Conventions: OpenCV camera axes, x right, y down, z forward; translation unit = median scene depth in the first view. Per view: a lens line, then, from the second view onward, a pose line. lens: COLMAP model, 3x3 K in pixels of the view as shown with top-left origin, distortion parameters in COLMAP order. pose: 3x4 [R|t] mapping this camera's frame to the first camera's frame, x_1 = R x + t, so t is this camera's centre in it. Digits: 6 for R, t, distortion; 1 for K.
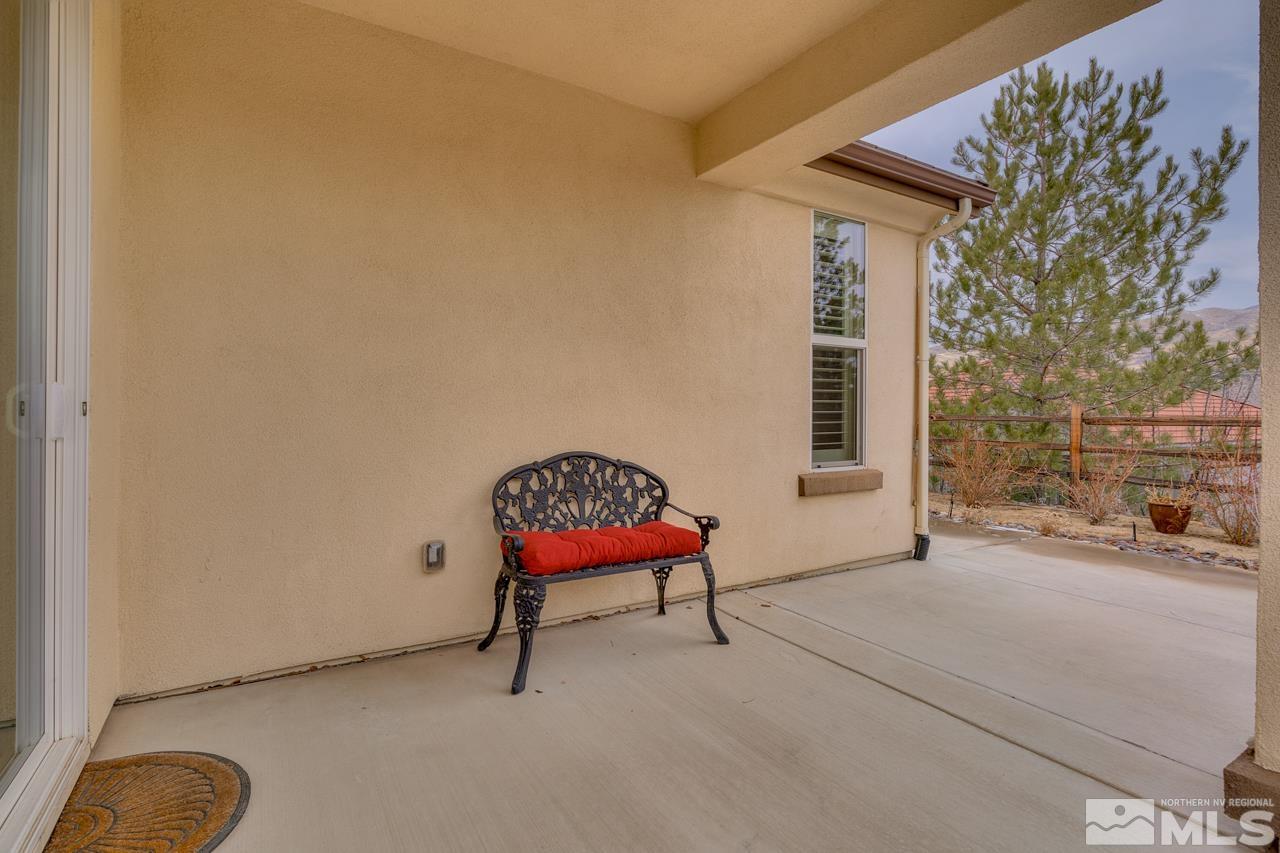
lens RADIAL K [[618.1, 0, 637.1], [0, 618.1, 414.3], [0, 0, 1]] dist [0.002538, 0.000829]
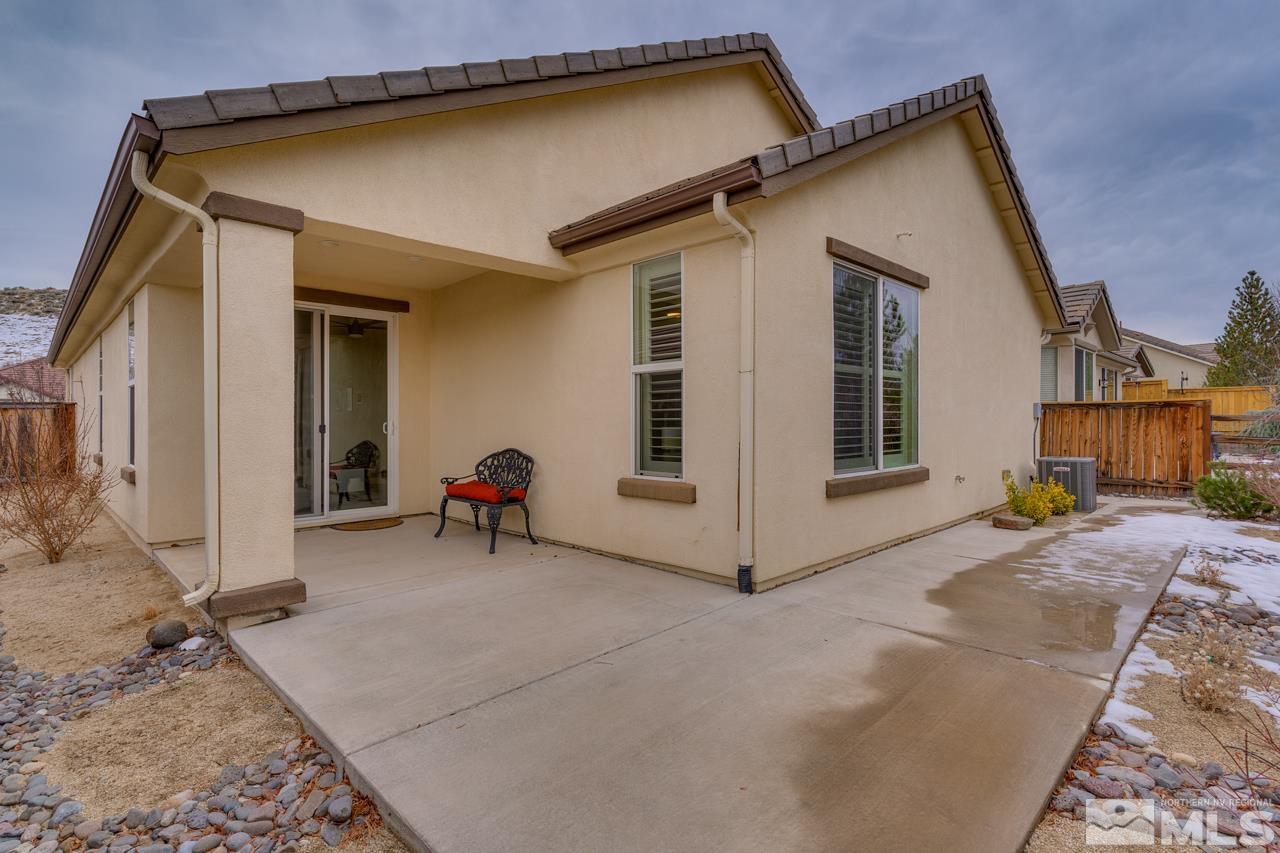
lens RADIAL K [[618.1, 0, 637.1], [0, 618.1, 414.3], [0, 0, 1]] dist [0.002538, 0.000829]
pose [[0.220182, -0.008421, -0.975423, 1.918954], [0.006880, 0.999951, -0.007080, -0.030953], [0.975435, -0.005152, 0.220229, 0.949560]]
